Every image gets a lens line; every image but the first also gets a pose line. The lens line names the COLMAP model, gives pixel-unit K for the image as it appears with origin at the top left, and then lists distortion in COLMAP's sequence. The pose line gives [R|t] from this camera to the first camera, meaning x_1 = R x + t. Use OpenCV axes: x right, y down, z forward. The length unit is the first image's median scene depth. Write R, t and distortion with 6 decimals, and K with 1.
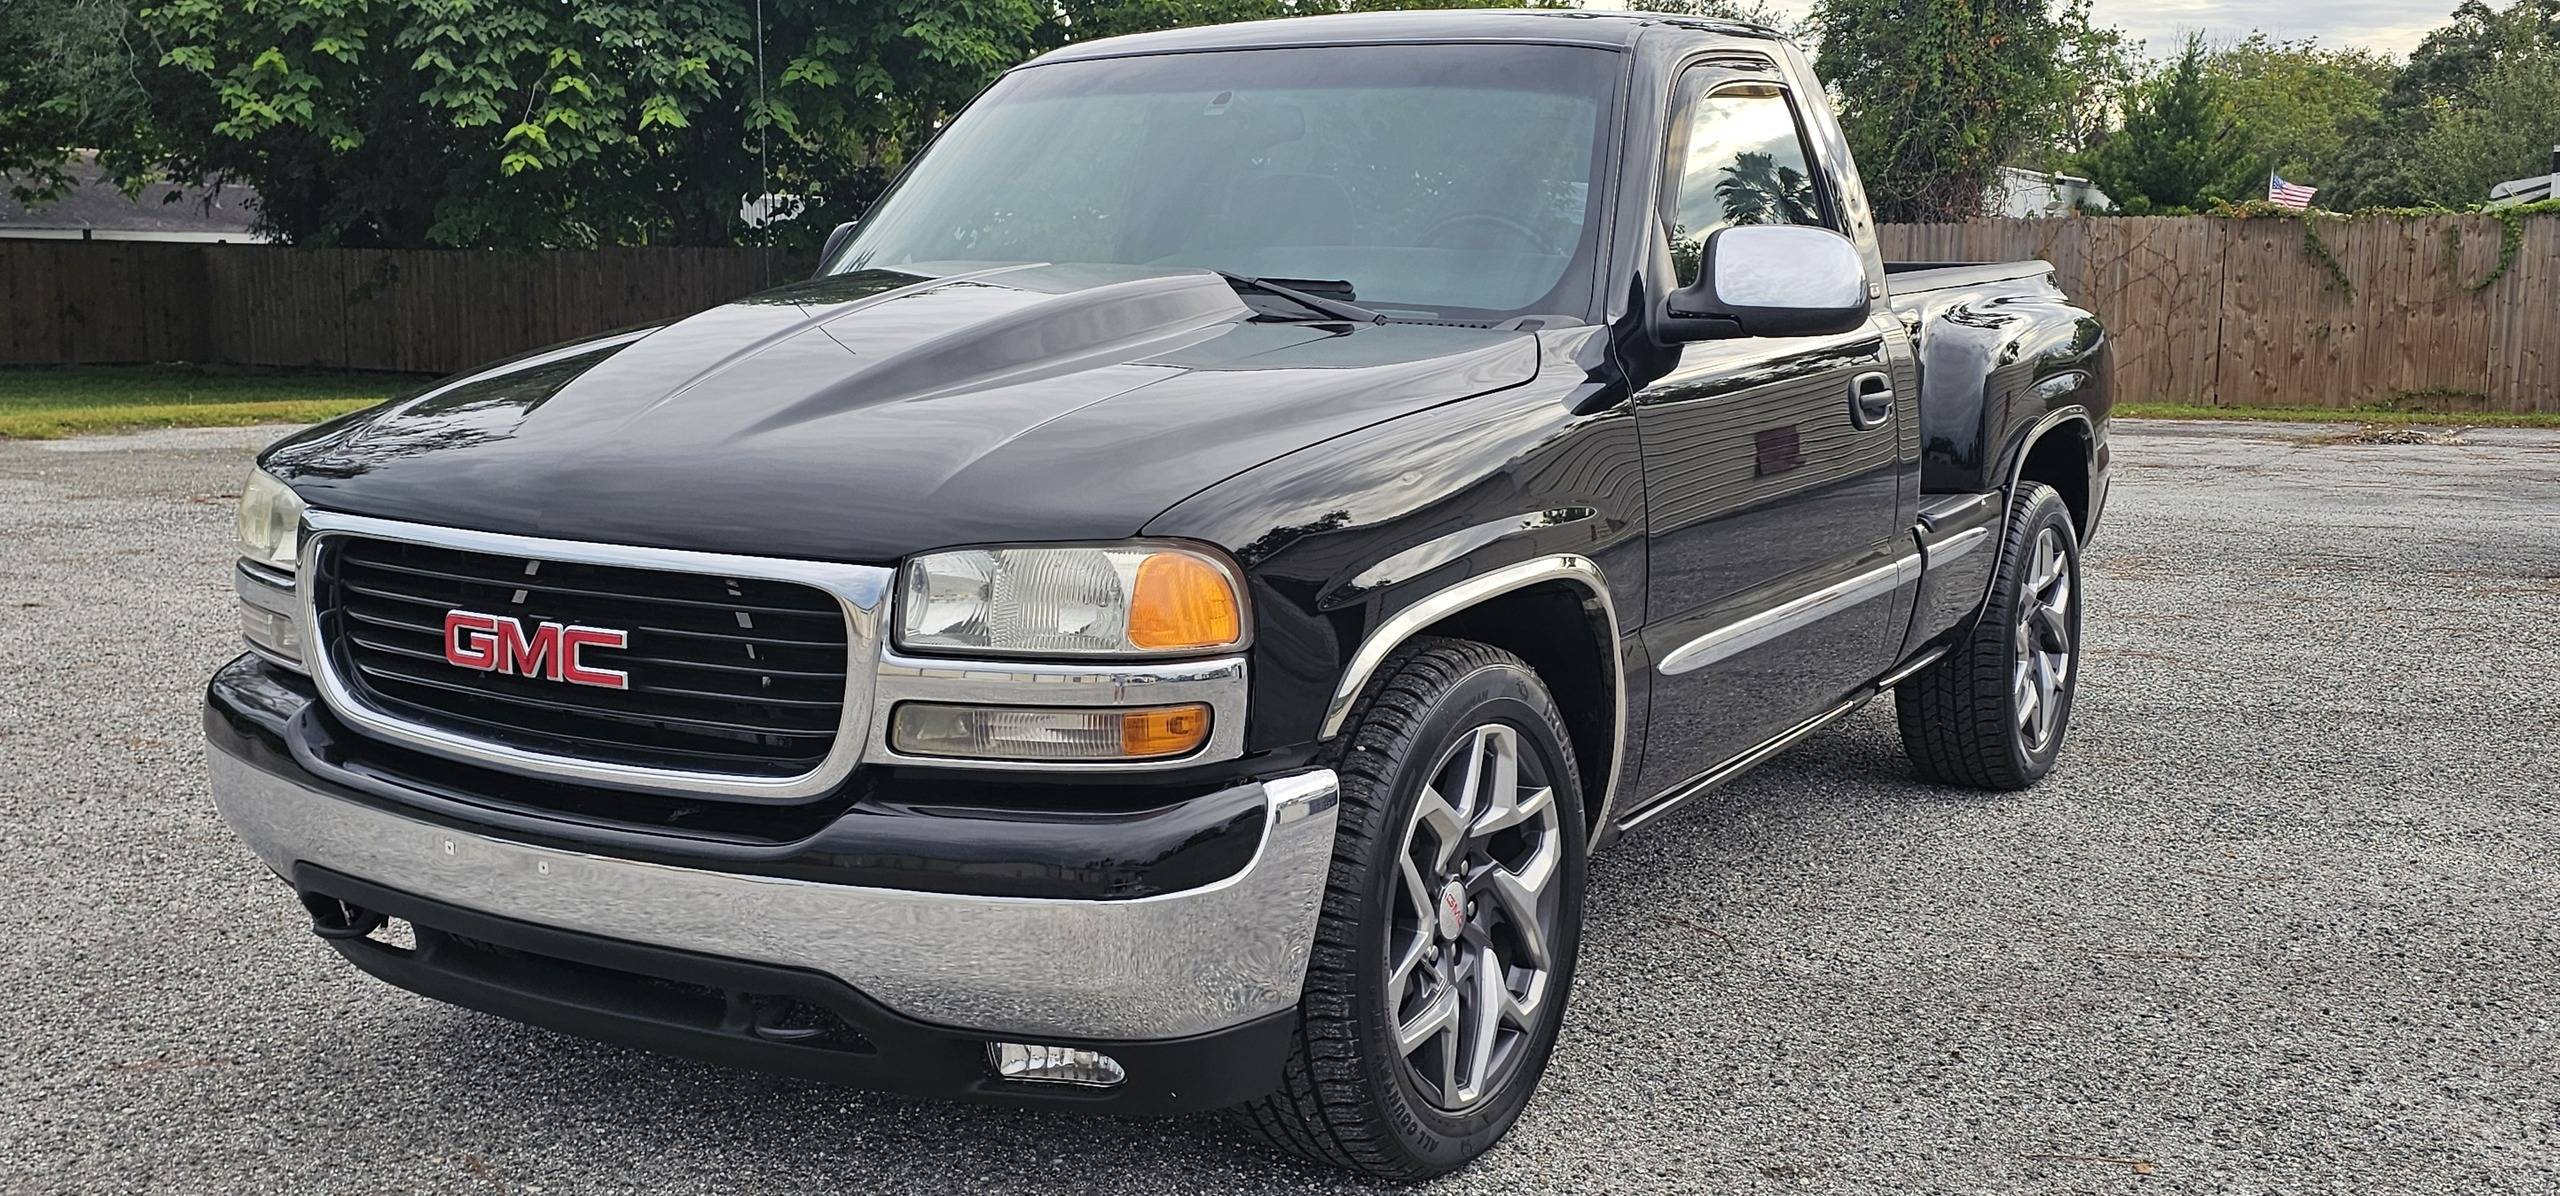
lens RADIAL K [[2372.6, 0, 1274.2], [0, 2372.6, 613.8], [0, 0, 1]] dist [0.043890, 0.000000]
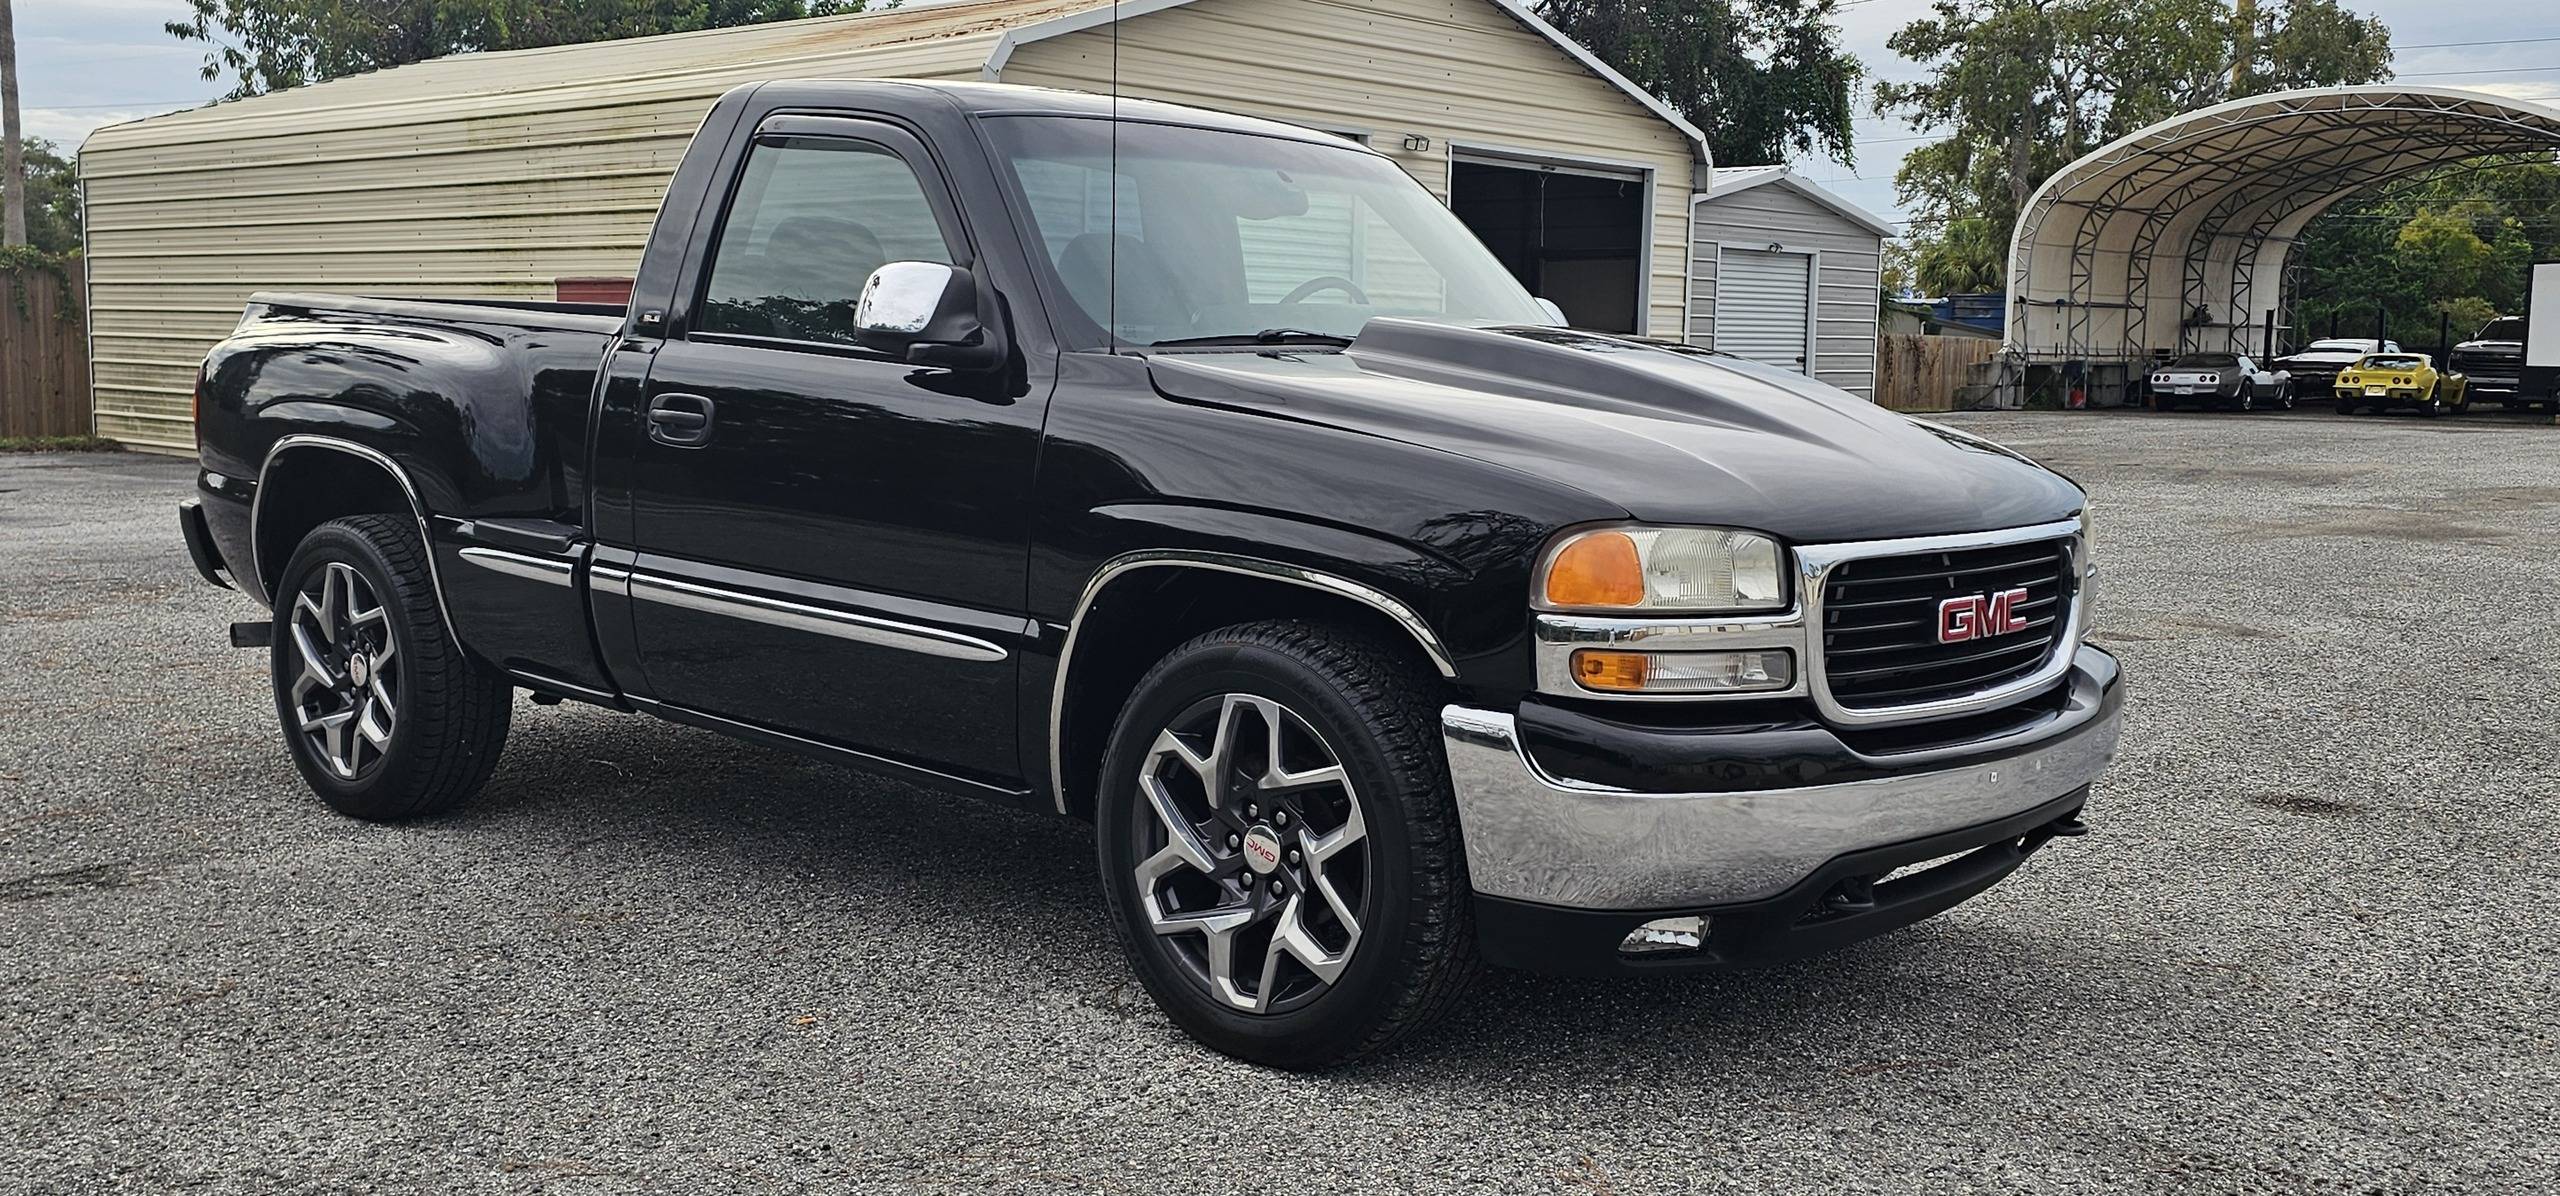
lens RADIAL K [[2372.6, 0, 1246.8], [0, 2372.6, 595.2], [0, 0, 1]] dist [0.043890, 0.000000]
pose [[0.180650, -0.105610, 0.977861, -0.883204], [0.121552, 0.988994, 0.084357, -0.083334], [-0.976008, 0.103622, 0.191498, 0.600629]]
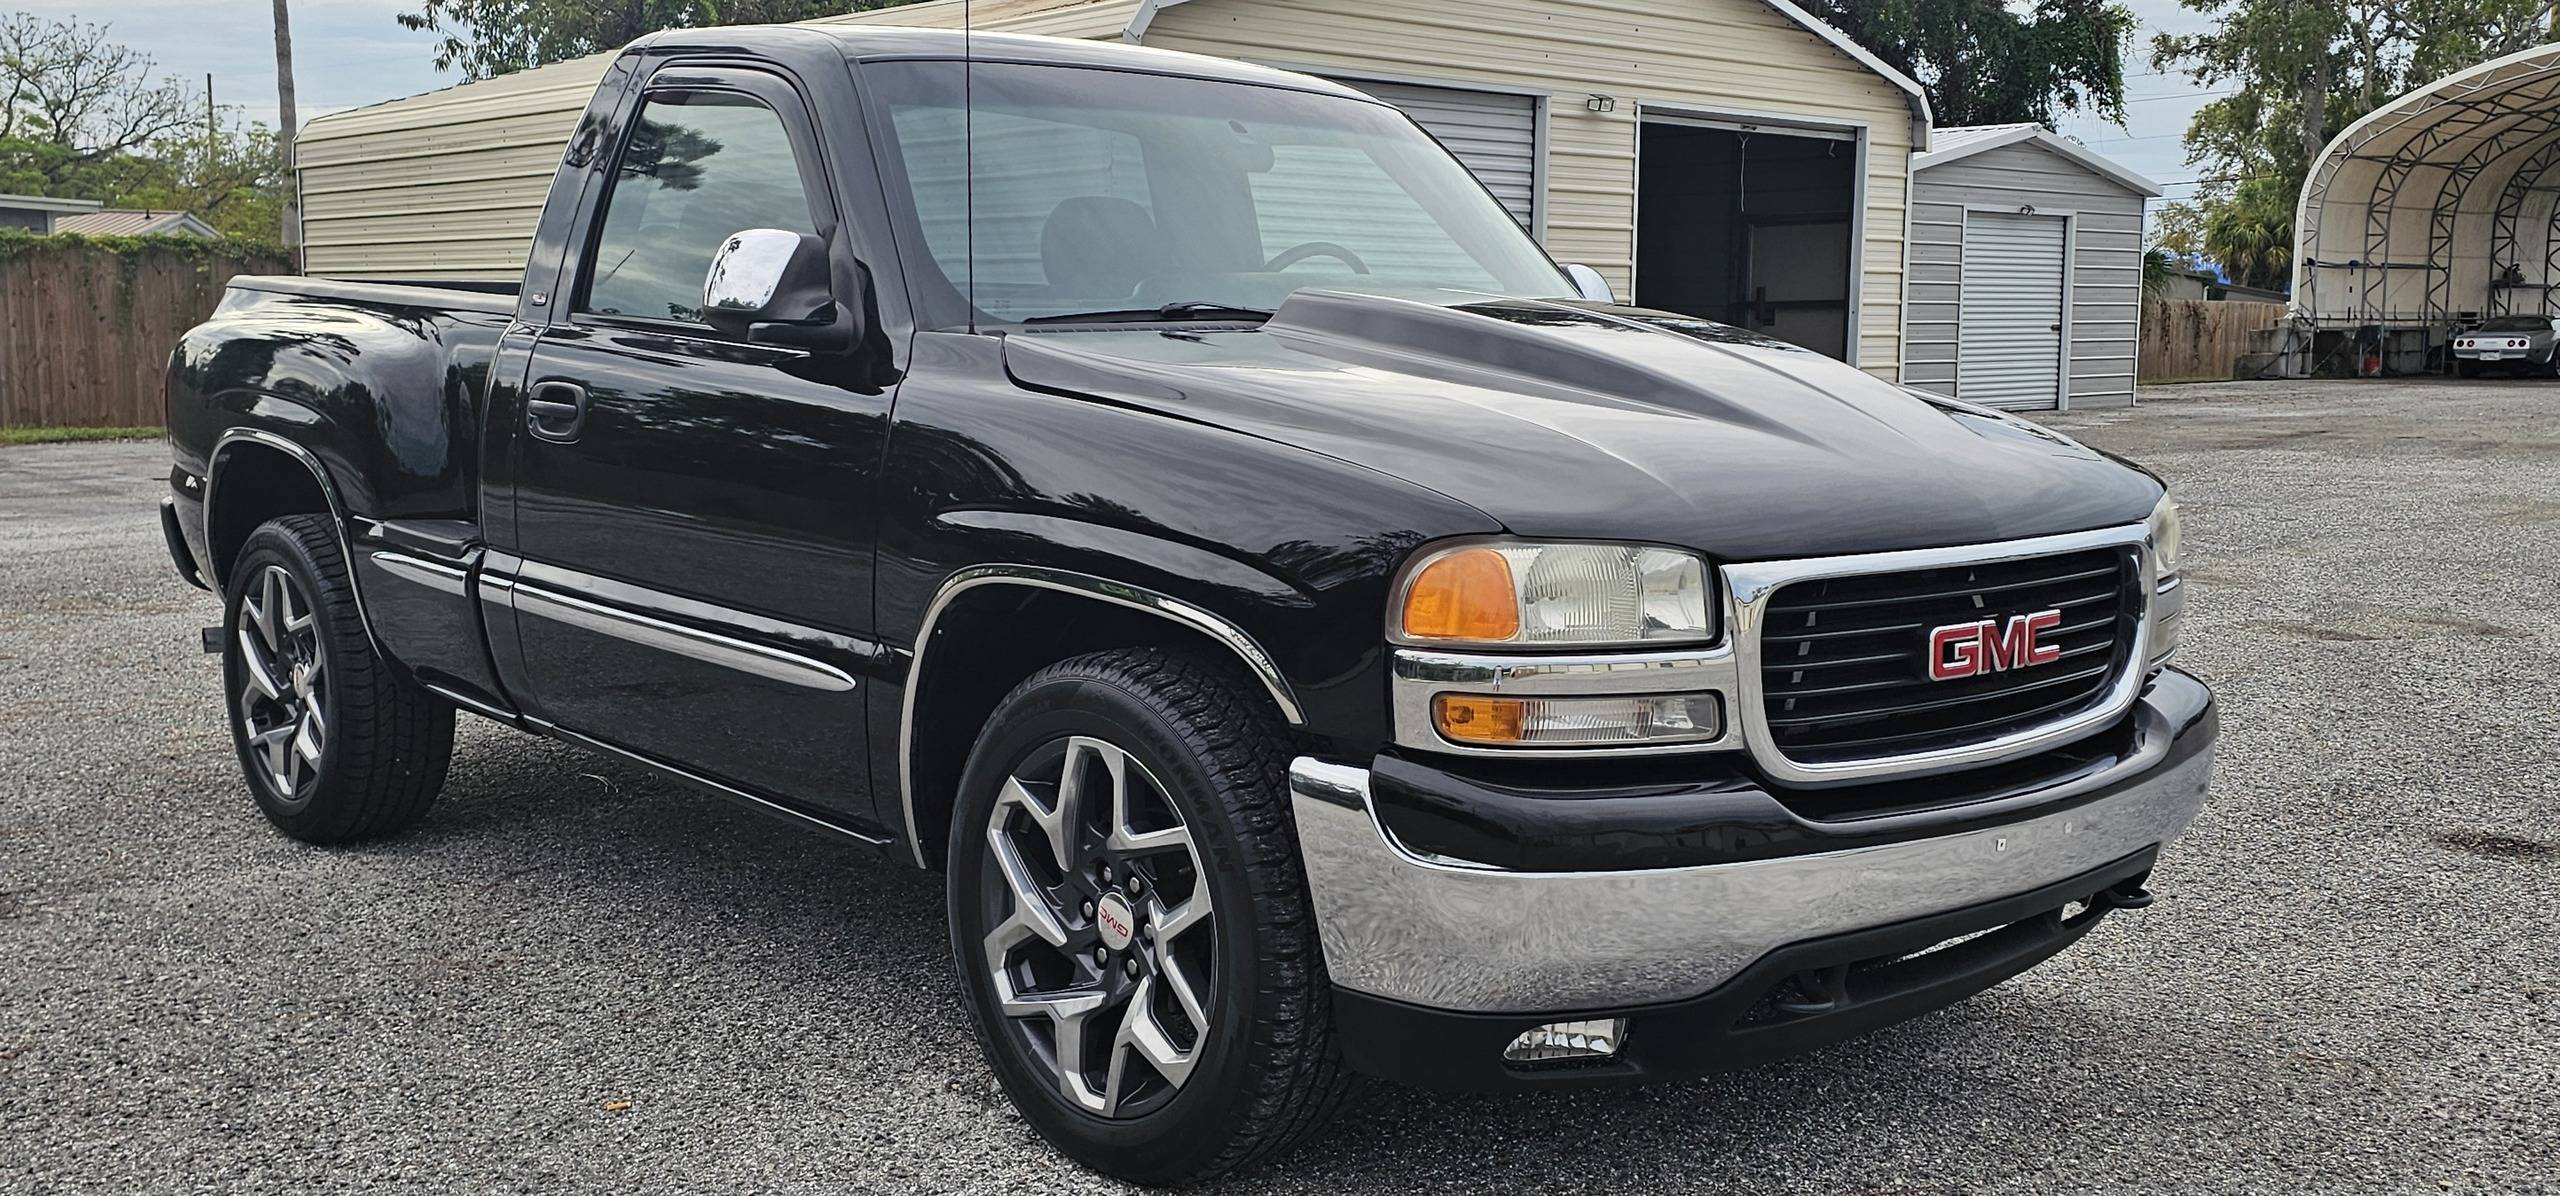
lens RADIAL K [[2372.6, 0, 1280.0], [0, 2372.6, 605.6], [0, 0, 1]] dist [0.043890, 0.000000]
pose [[0.276110, -0.119416, 0.953679, -0.750177], [0.129762, 0.987798, 0.086120, -0.072612], [-0.952326, 0.099973, 0.288237, 0.522410]]
